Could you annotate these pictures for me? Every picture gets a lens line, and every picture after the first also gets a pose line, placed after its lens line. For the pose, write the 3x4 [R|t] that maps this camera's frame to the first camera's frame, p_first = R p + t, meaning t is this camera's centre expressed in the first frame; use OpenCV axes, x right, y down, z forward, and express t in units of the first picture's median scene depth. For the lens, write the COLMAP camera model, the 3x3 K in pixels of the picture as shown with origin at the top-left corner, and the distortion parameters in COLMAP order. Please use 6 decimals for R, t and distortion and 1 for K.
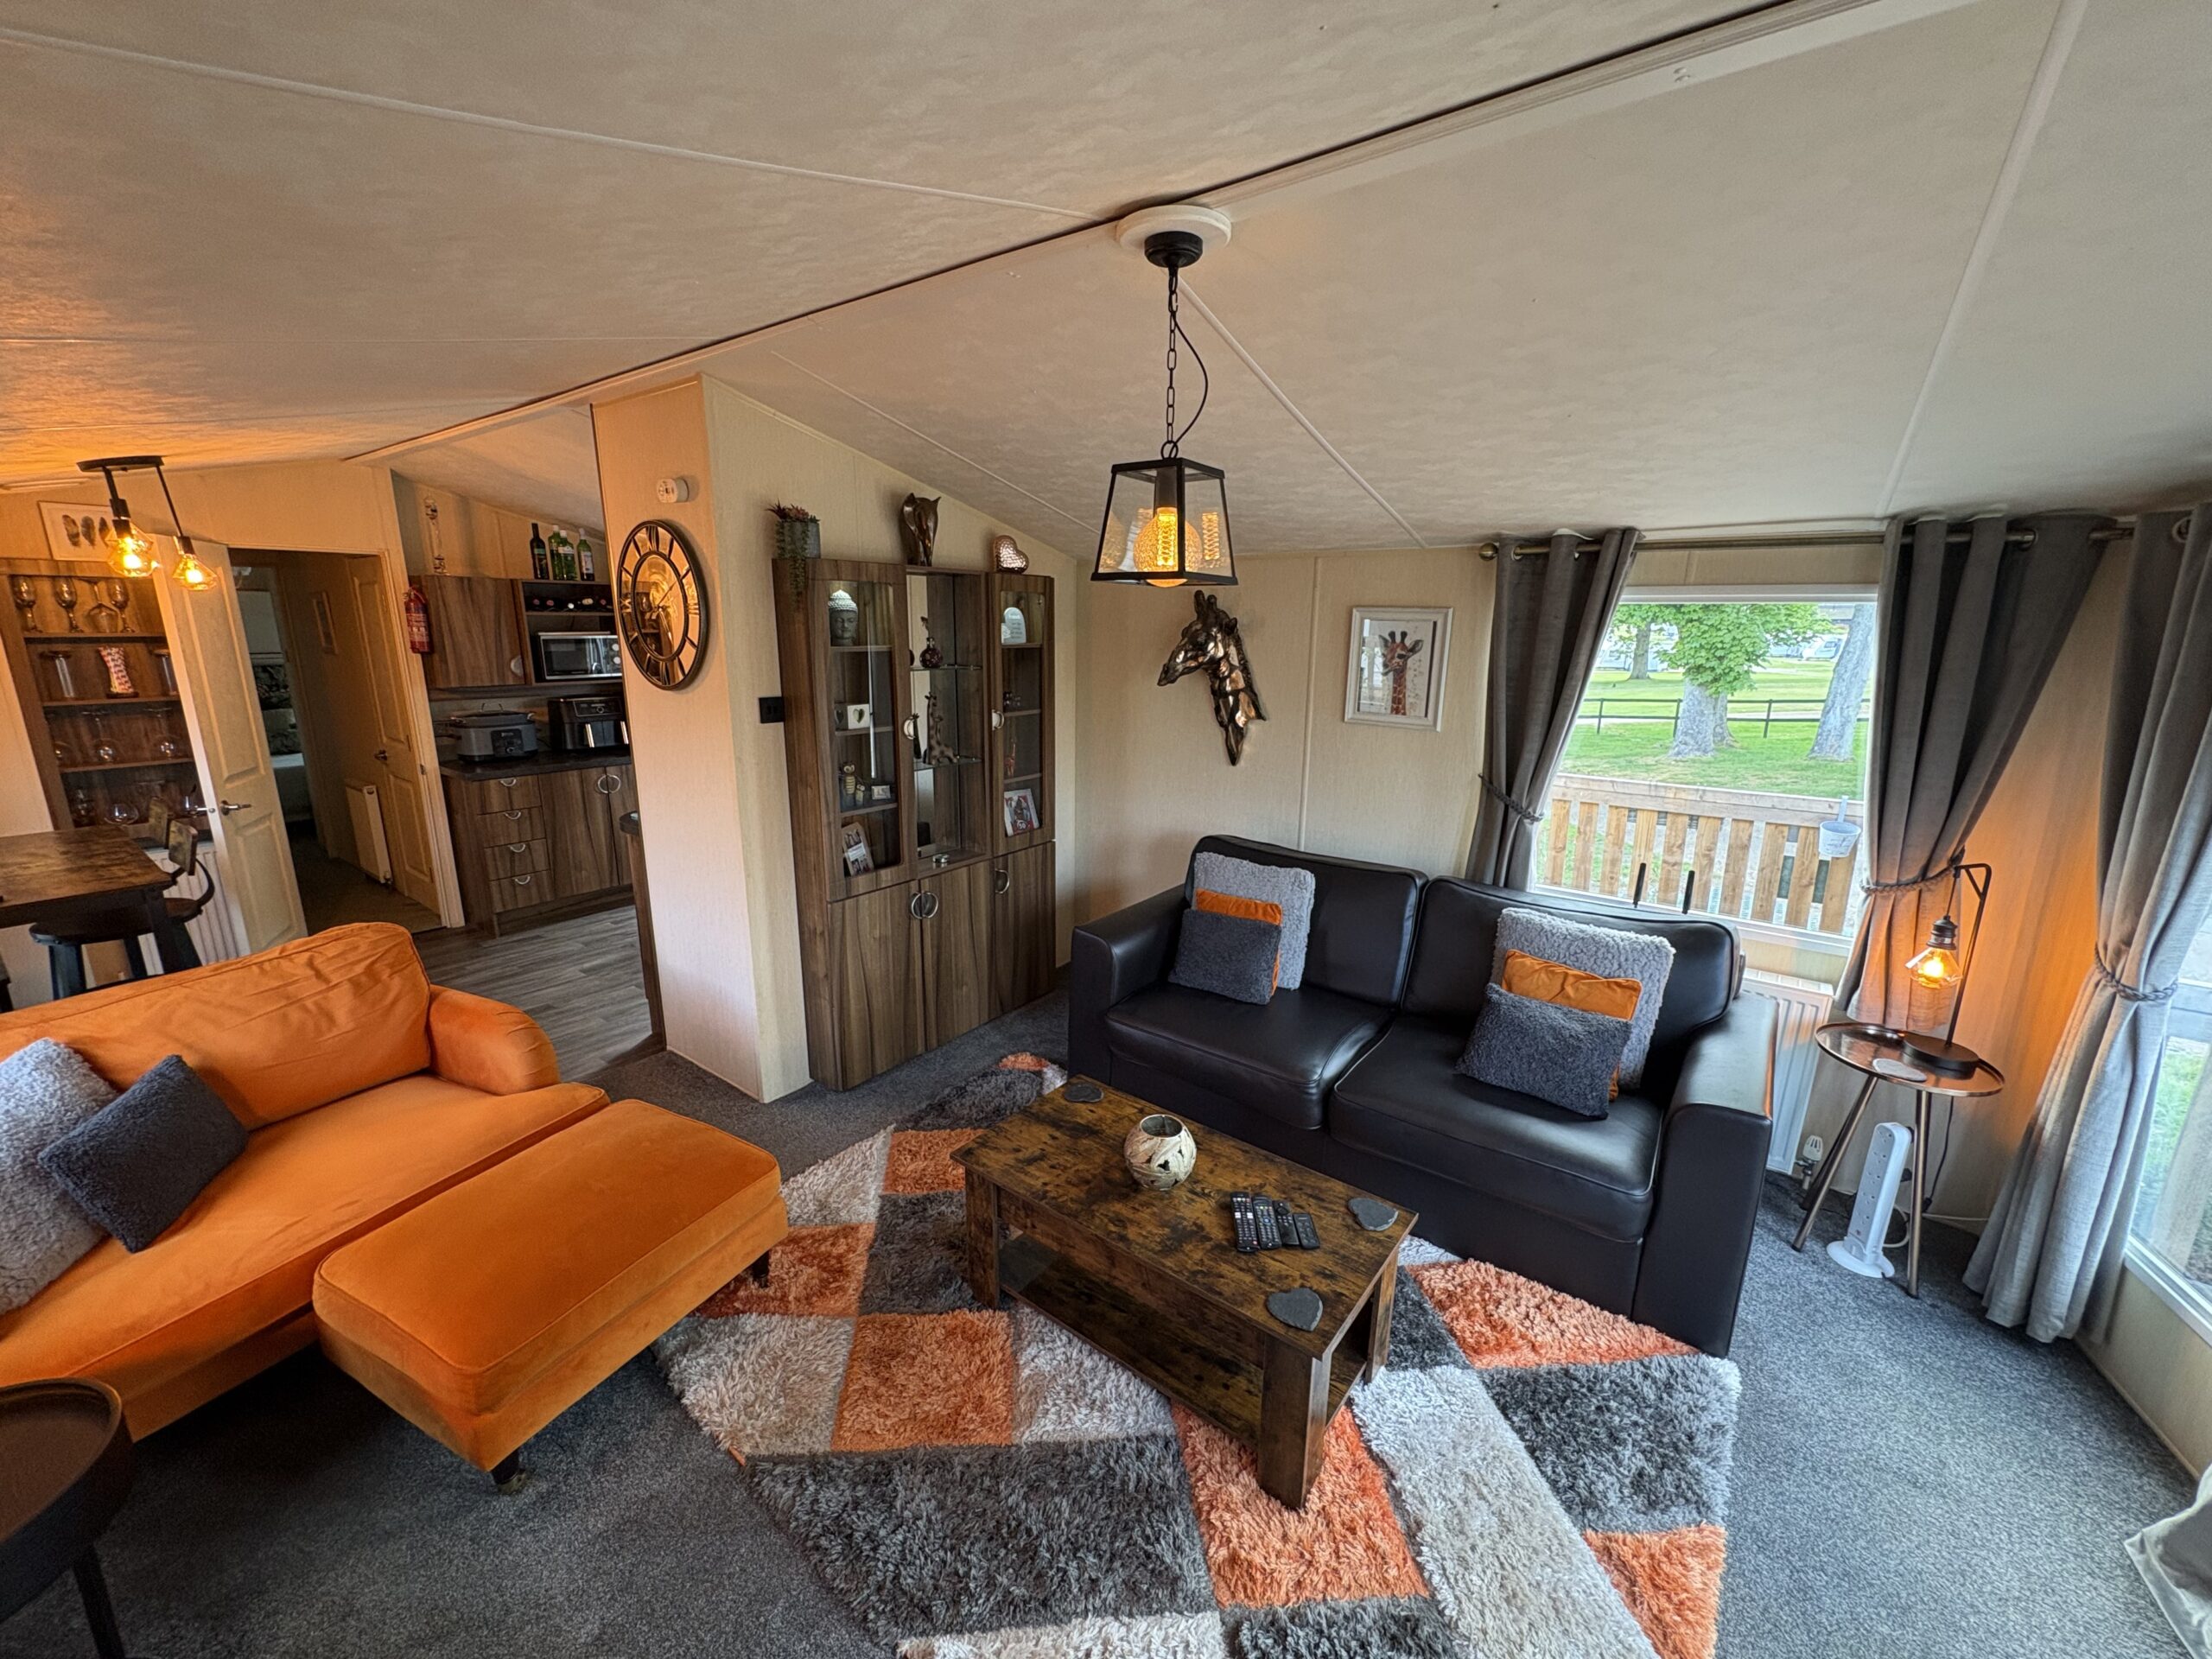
lens RADIAL K [[883.0, 0, 1114.4], [0, 883.0, 828.5], [0, 0, 1]] dist [-0.000080, 0.000084]
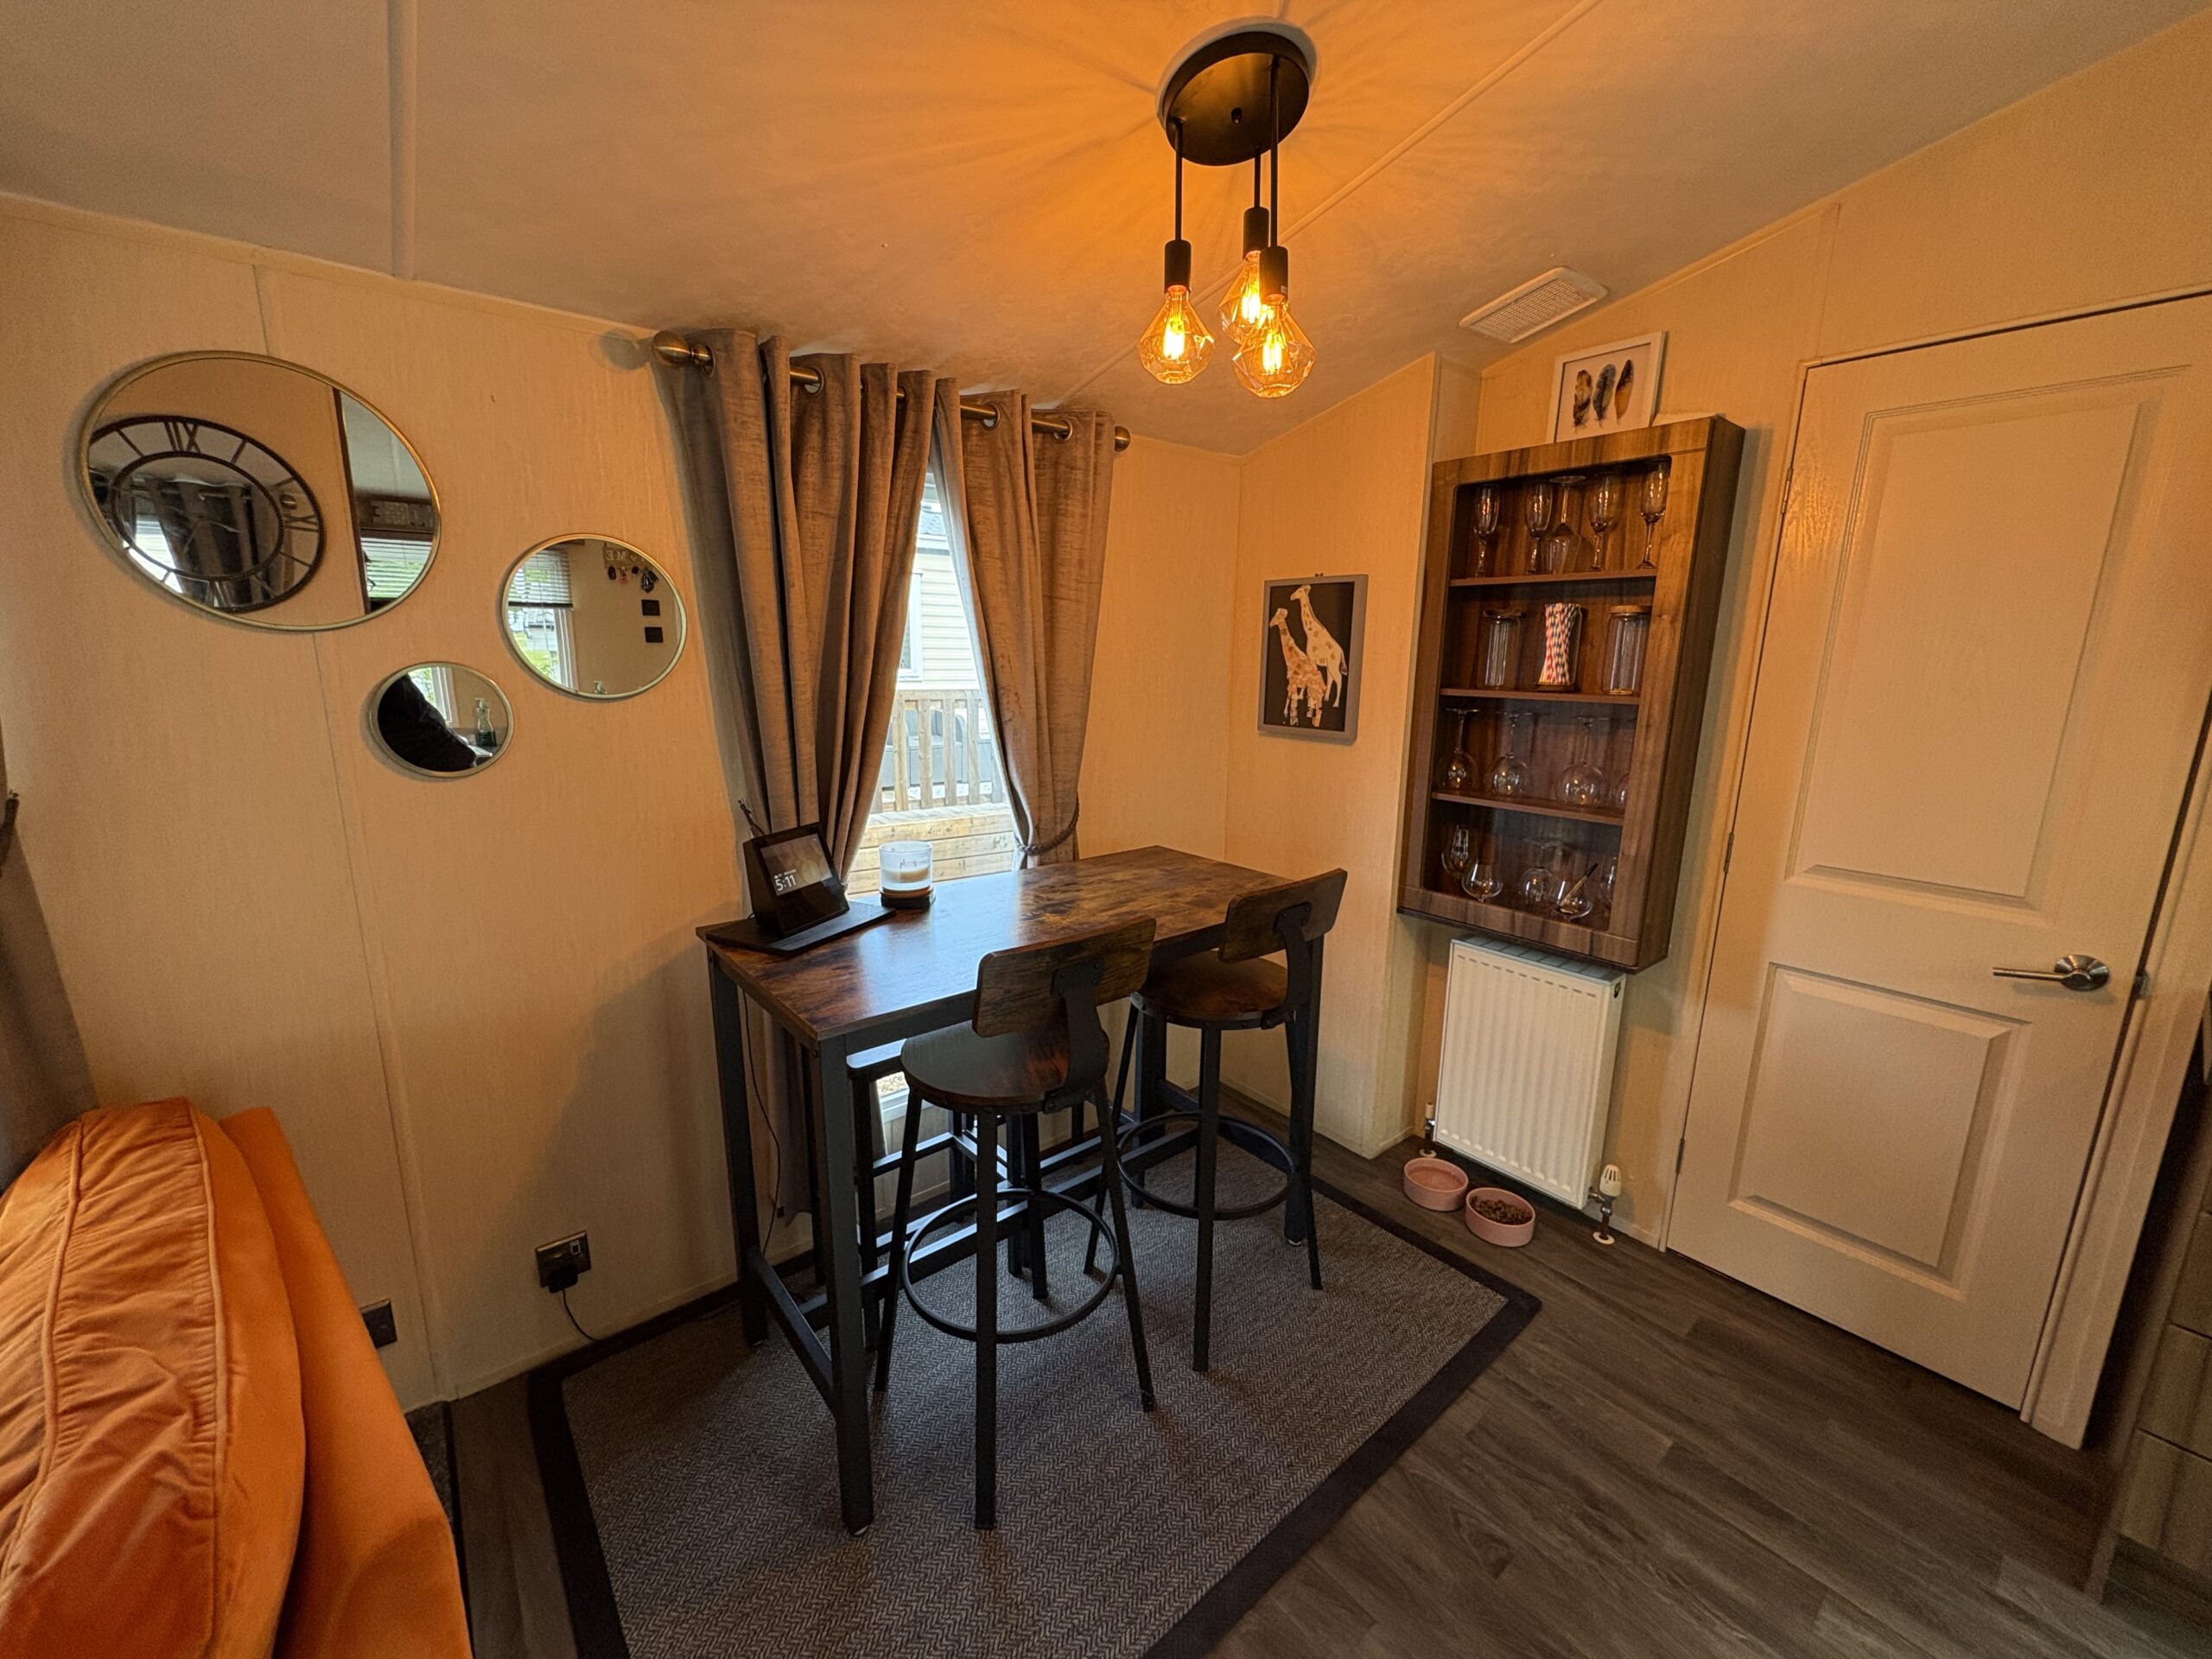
lens RADIAL K [[883.0, 0, 1098.8], [0, 883.0, 829.7], [0, 0, 1]] dist [-0.000080, 0.000084]
pose [[-0.246100, 0.185195, -0.951387, -0.386074], [-0.231954, 0.941801, 0.243329, -0.106936], [0.941080, 0.280561, -0.188821, 0.672605]]
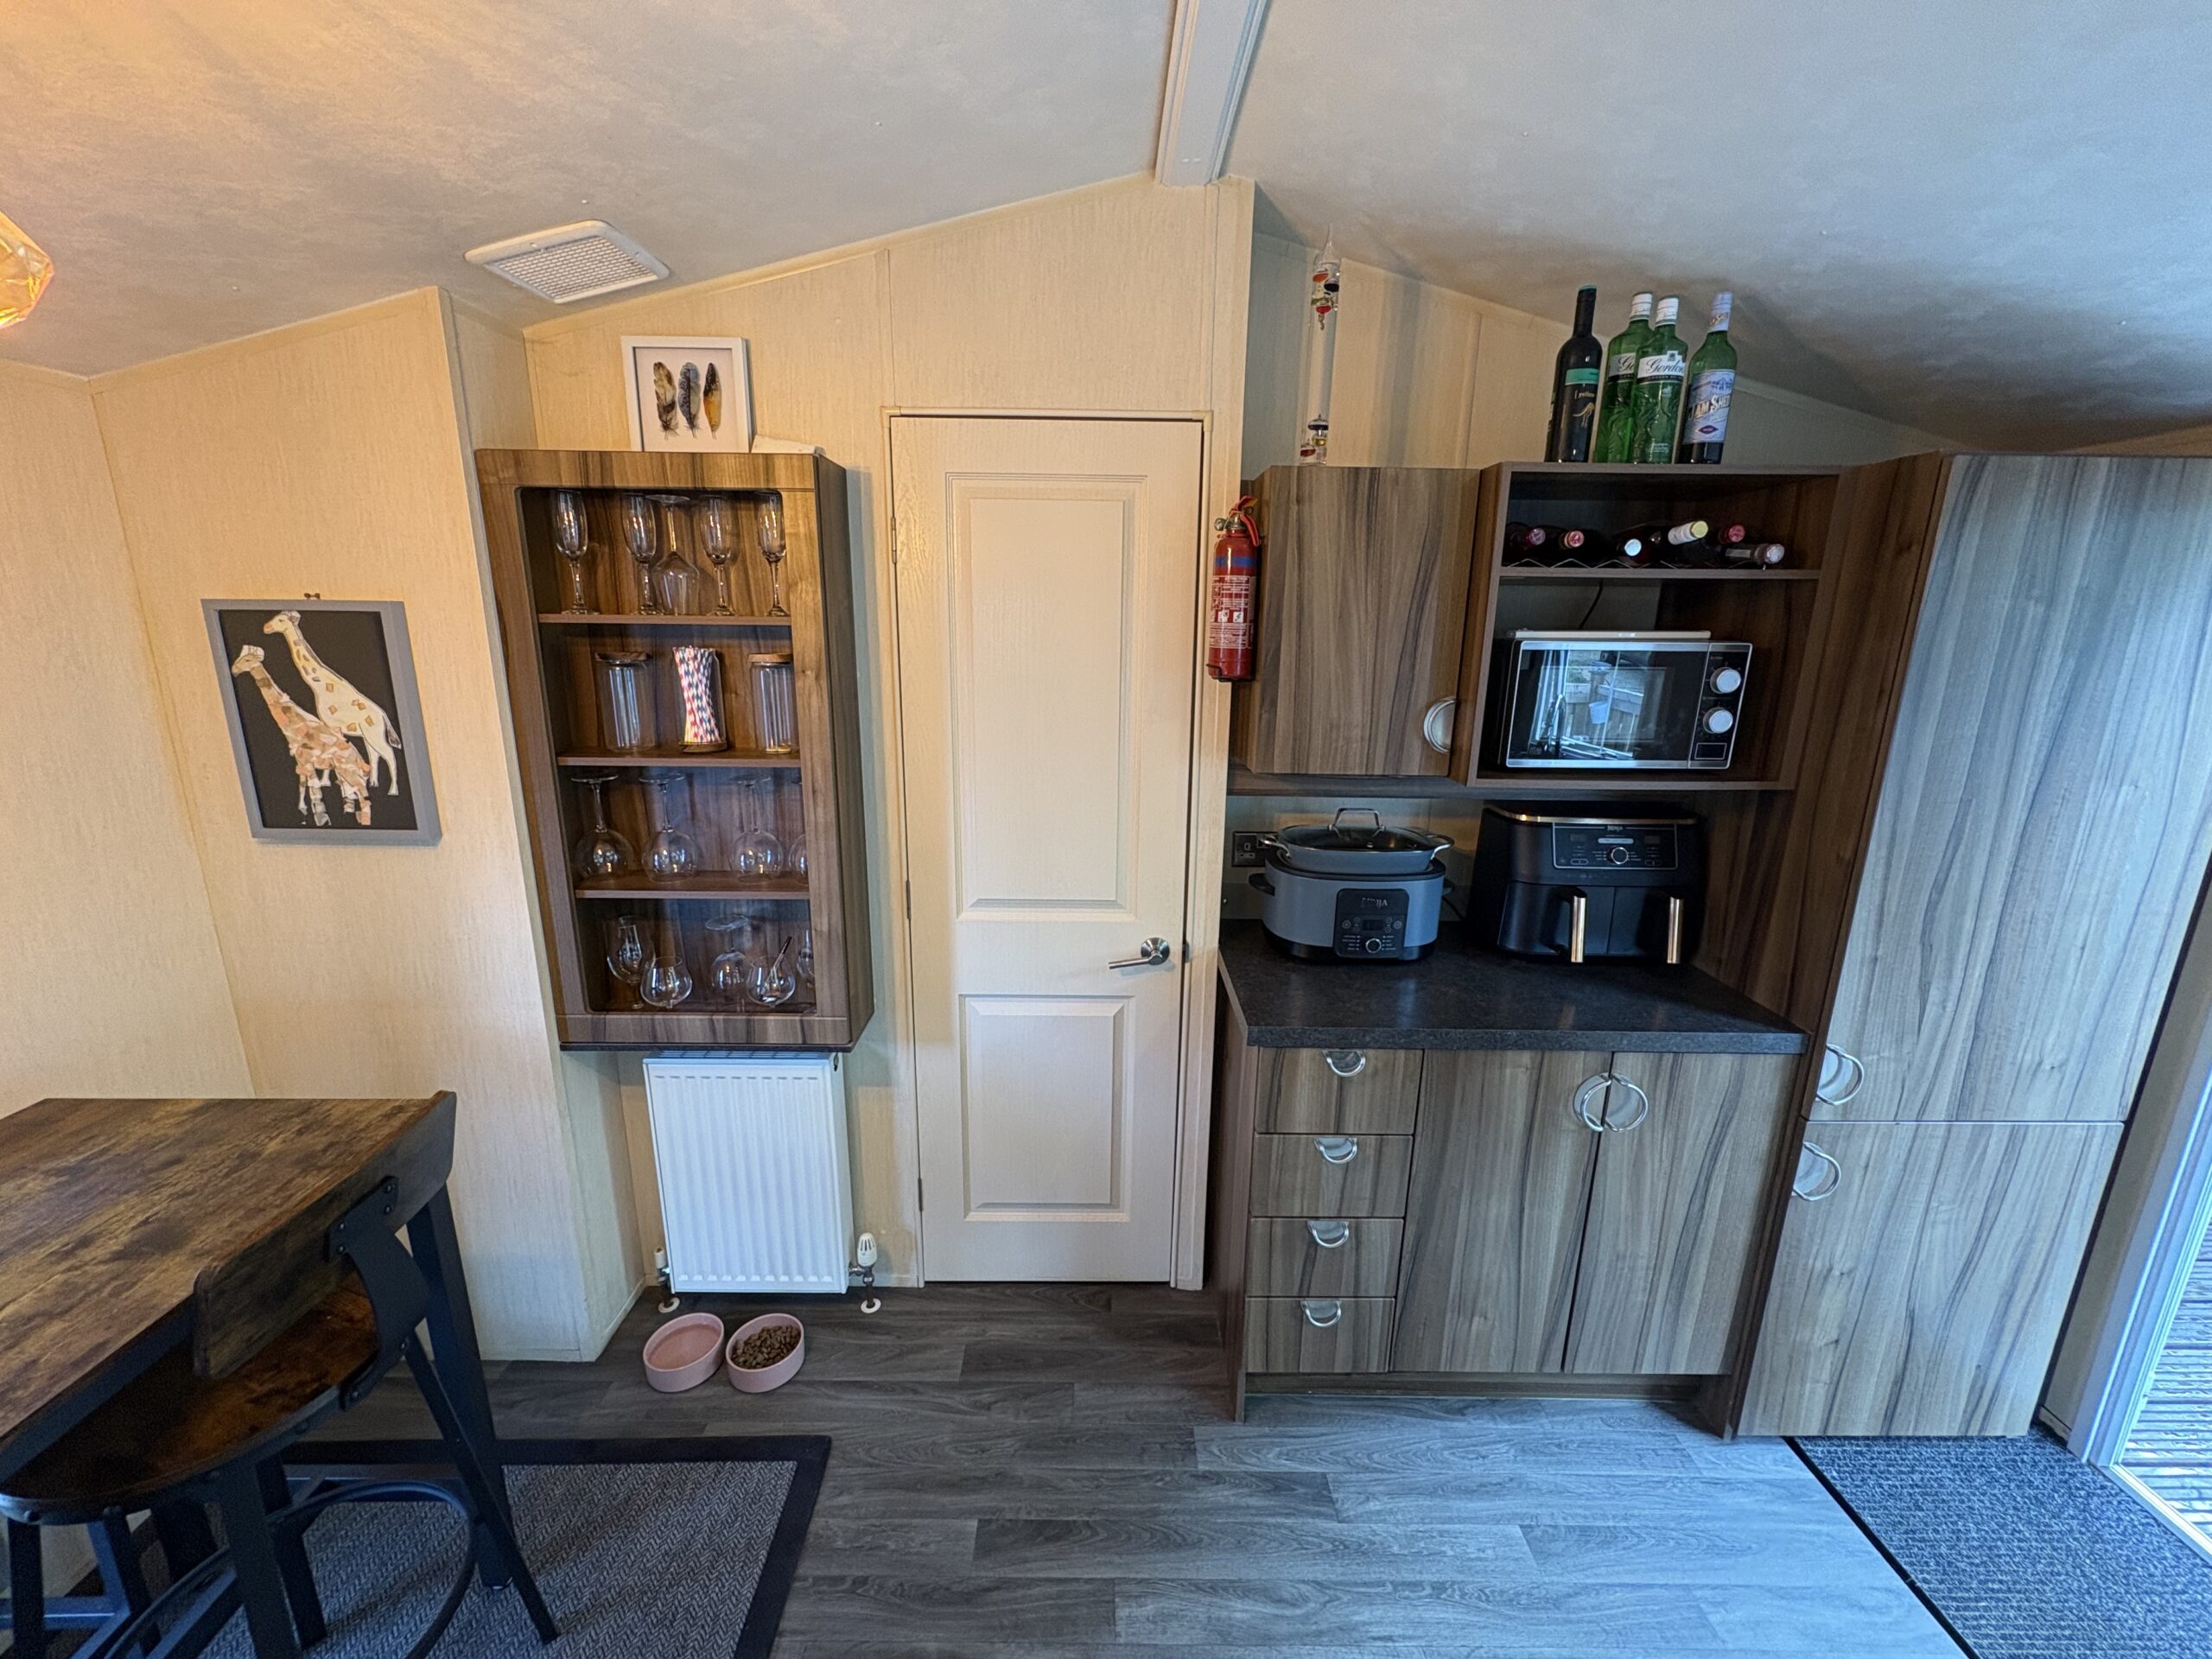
lens RADIAL K [[883.0, 0, 1109.7], [0, 883.0, 826.1], [0, 0, 1]] dist [-0.000080, 0.000084]
pose [[0.605130, 0.184565, -0.774438, -0.479377], [-0.188295, 0.978337, 0.086028, -0.150798], [0.773539, 0.093765, 0.626774, 0.686289]]
